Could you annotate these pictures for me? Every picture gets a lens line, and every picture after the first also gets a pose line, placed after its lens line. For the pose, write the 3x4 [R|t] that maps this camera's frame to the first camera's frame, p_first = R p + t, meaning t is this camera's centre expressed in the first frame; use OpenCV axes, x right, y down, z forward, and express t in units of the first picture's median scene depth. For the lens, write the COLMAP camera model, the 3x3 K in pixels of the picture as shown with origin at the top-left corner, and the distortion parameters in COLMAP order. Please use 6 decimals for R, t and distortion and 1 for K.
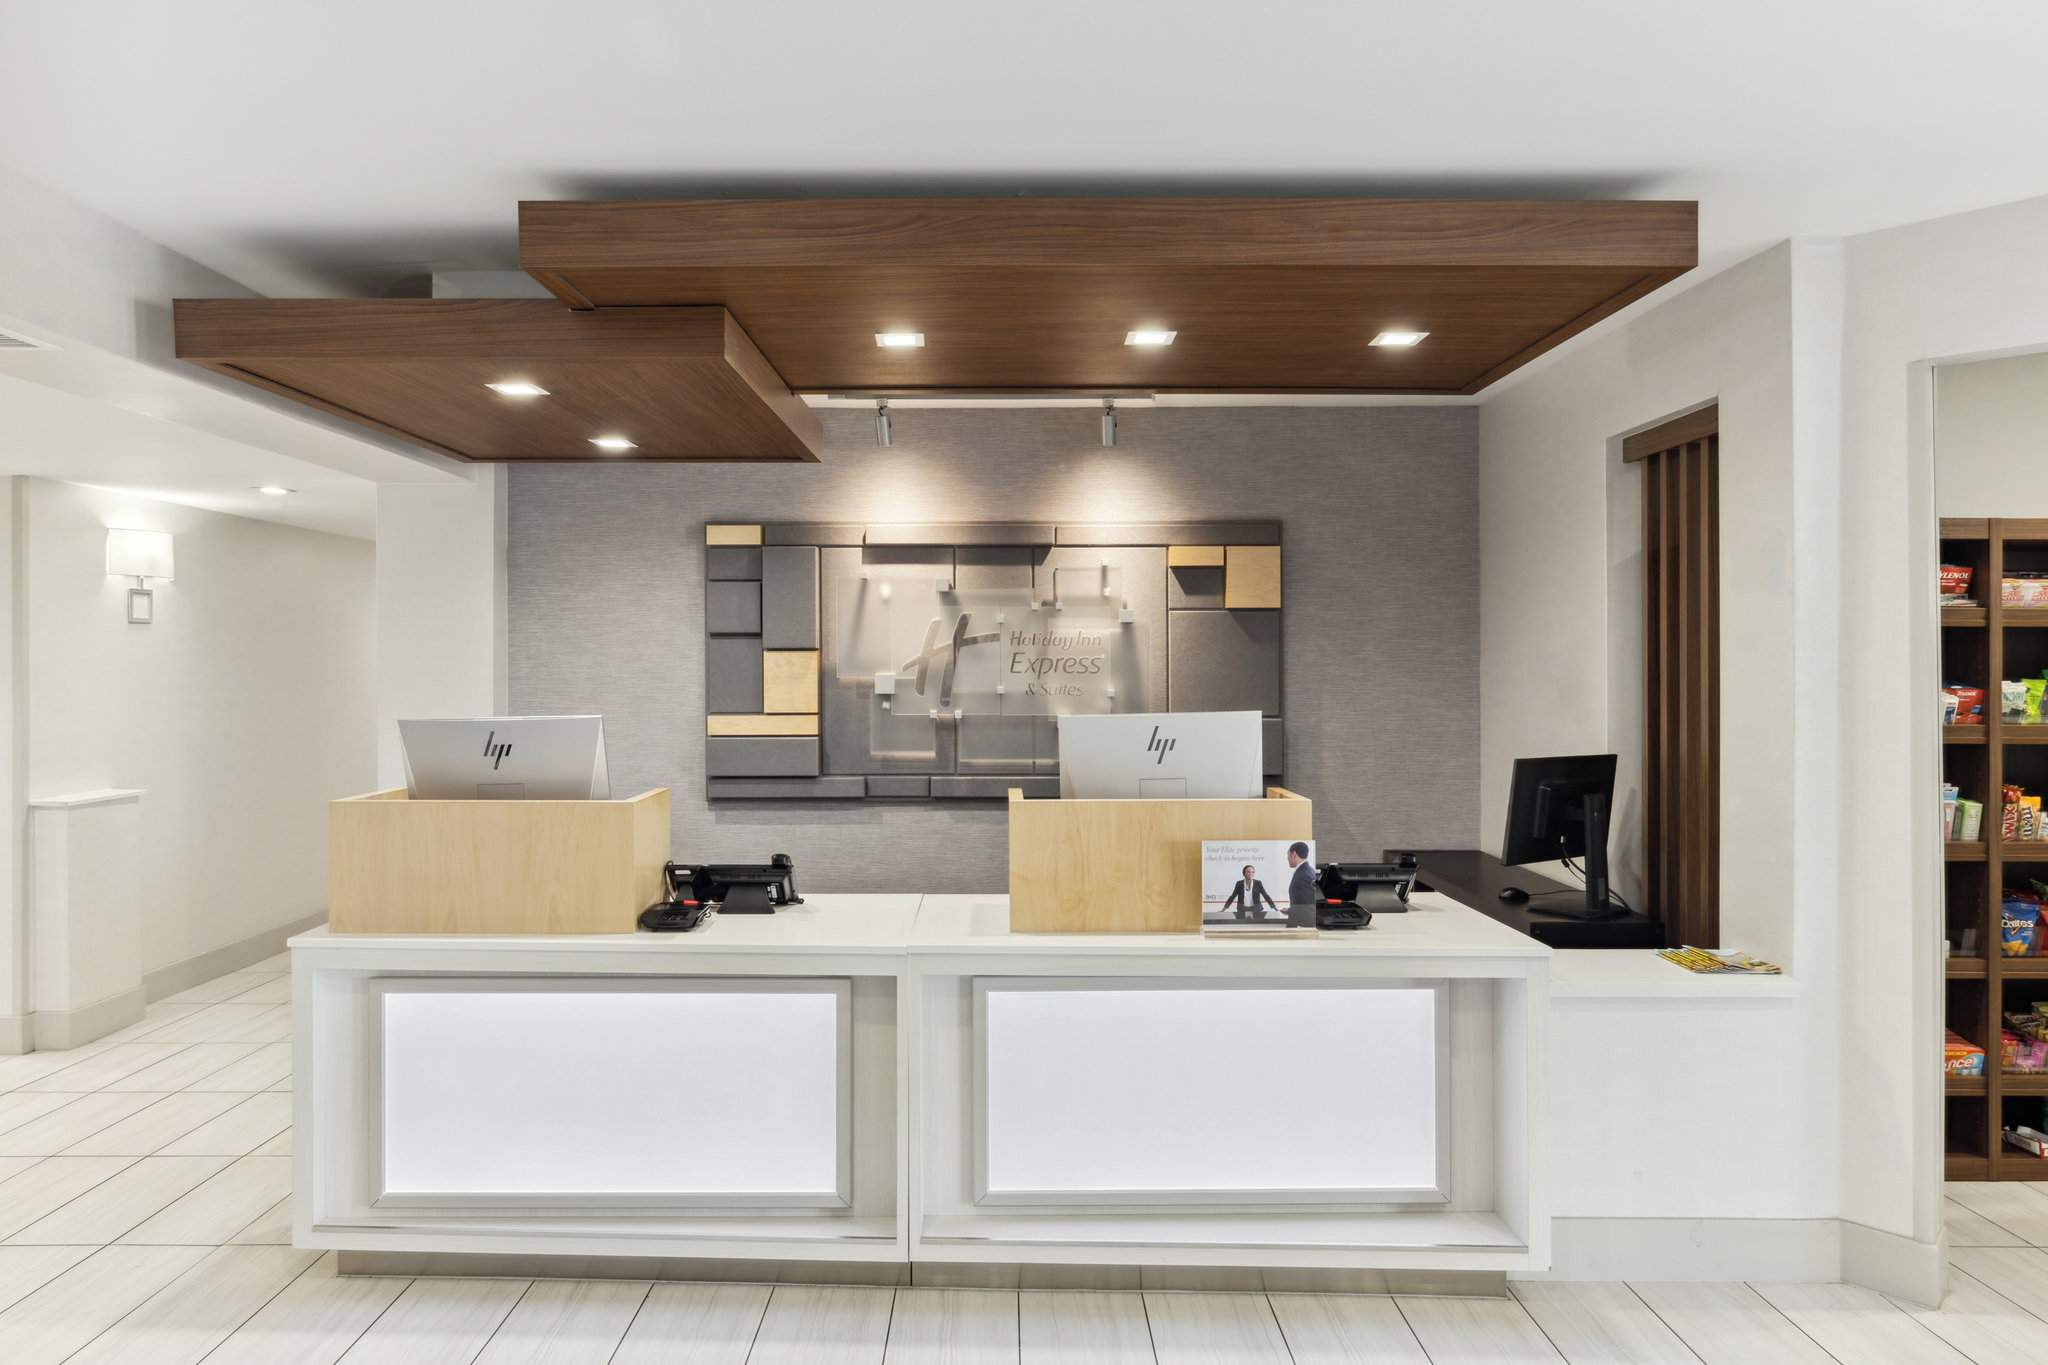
lens RADIAL K [[1270.8, 0, 1018.4], [0, 1270.8, 673.6], [0, 0, 1]] dist [-0.001486, -0.000962]
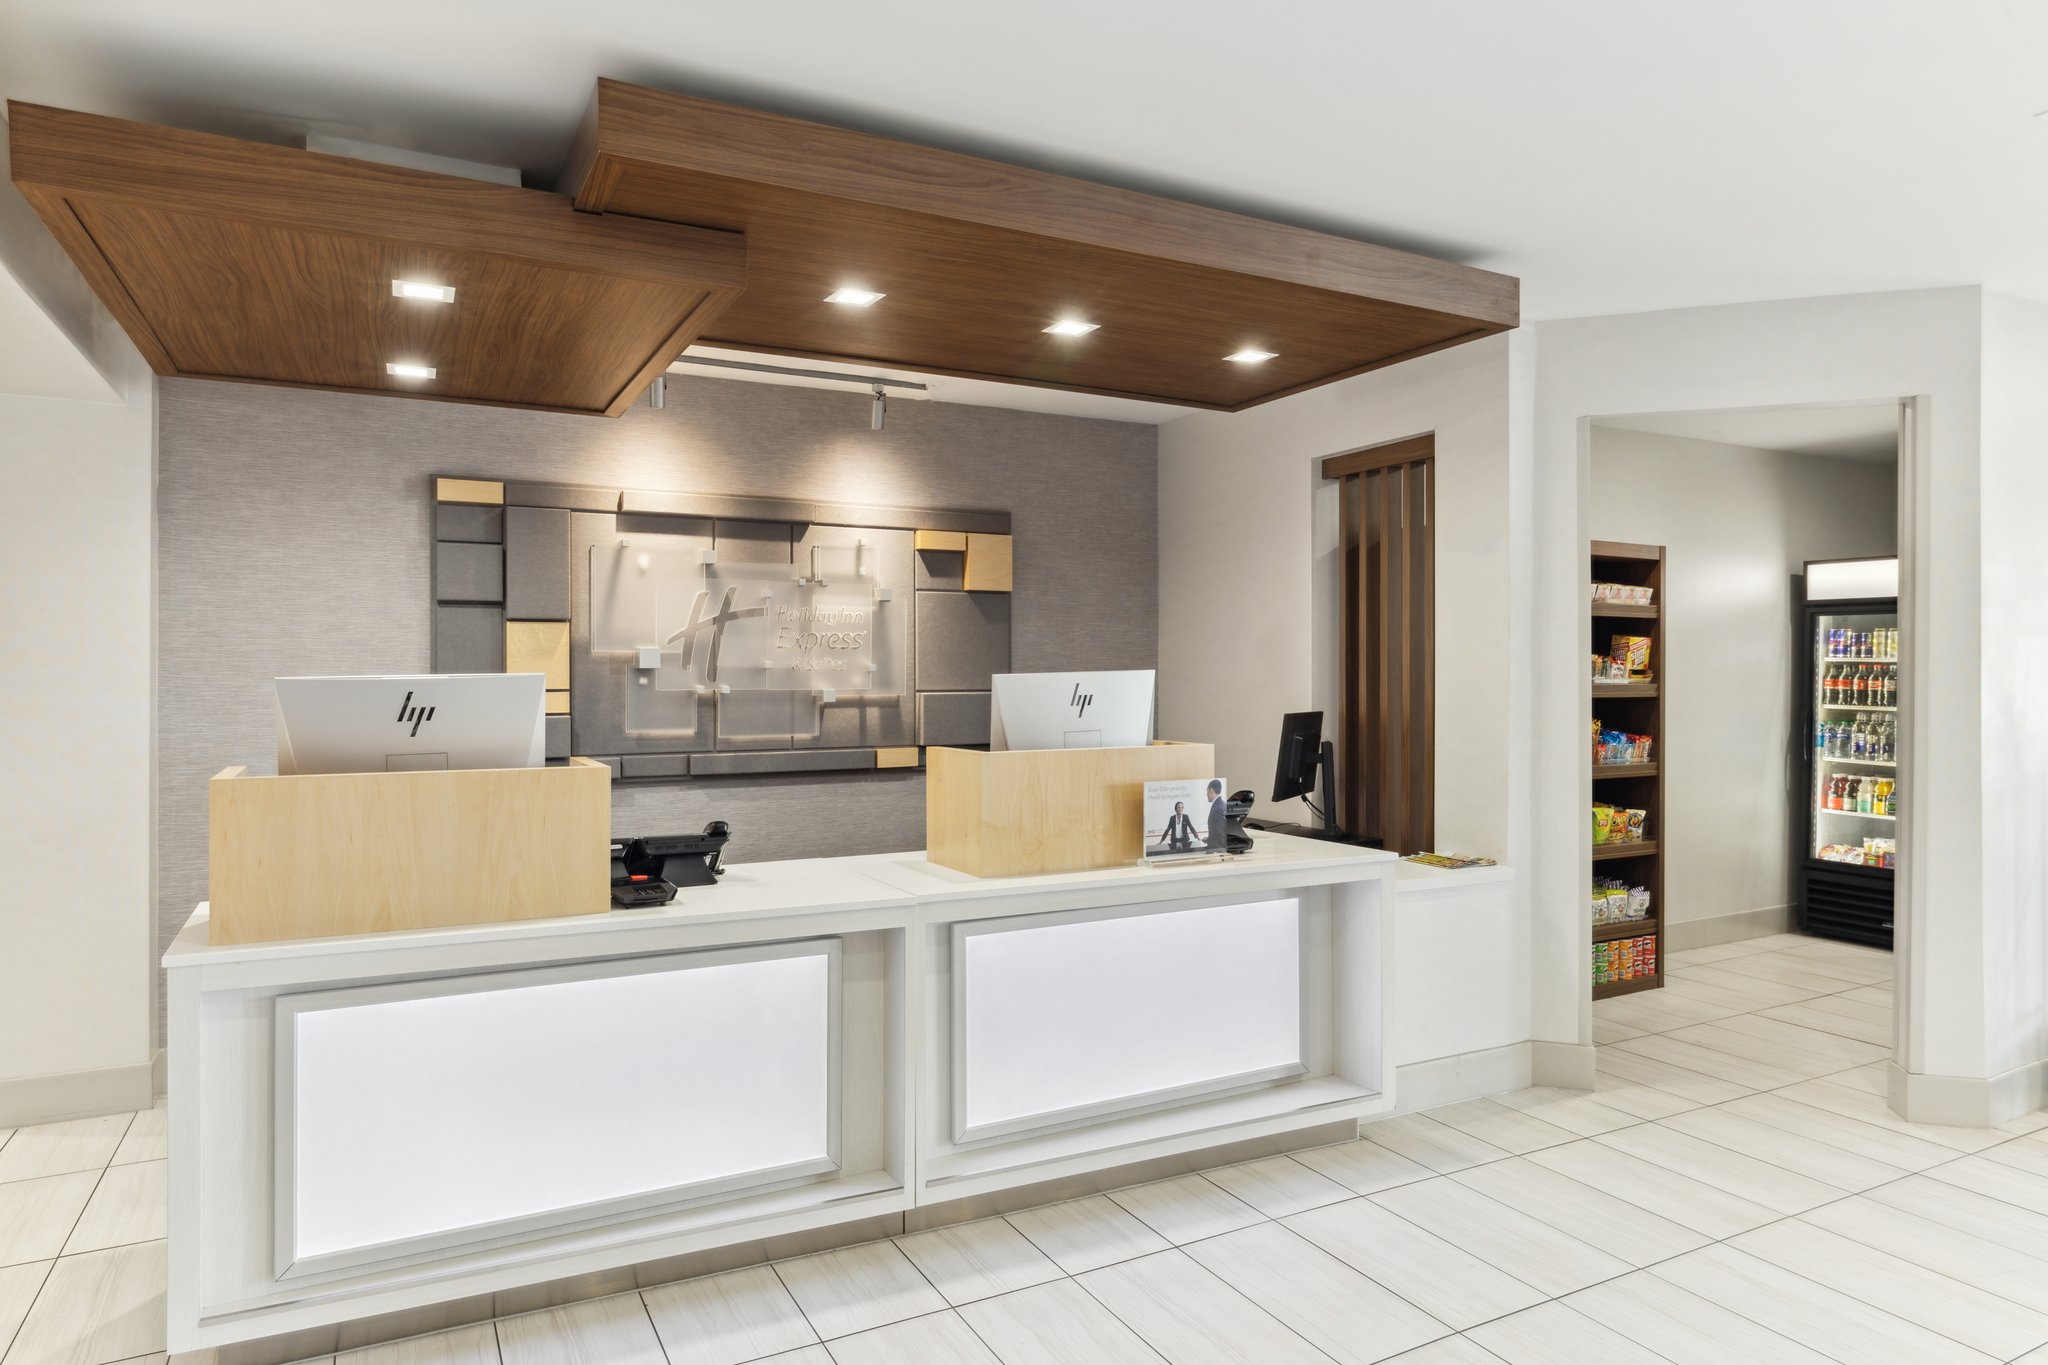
lens RADIAL K [[1214.0, 0, 1024.0], [0, 1214.0, 682.5], [0, 0, 1]] dist [-0.004075, -0.000091]
pose [[0.885390, -0.004123, 0.464831, -0.416319], [0.003393, 0.999991, 0.002406, 0.037753], [-0.464837, -0.000553, 0.885396, 0.093042]]
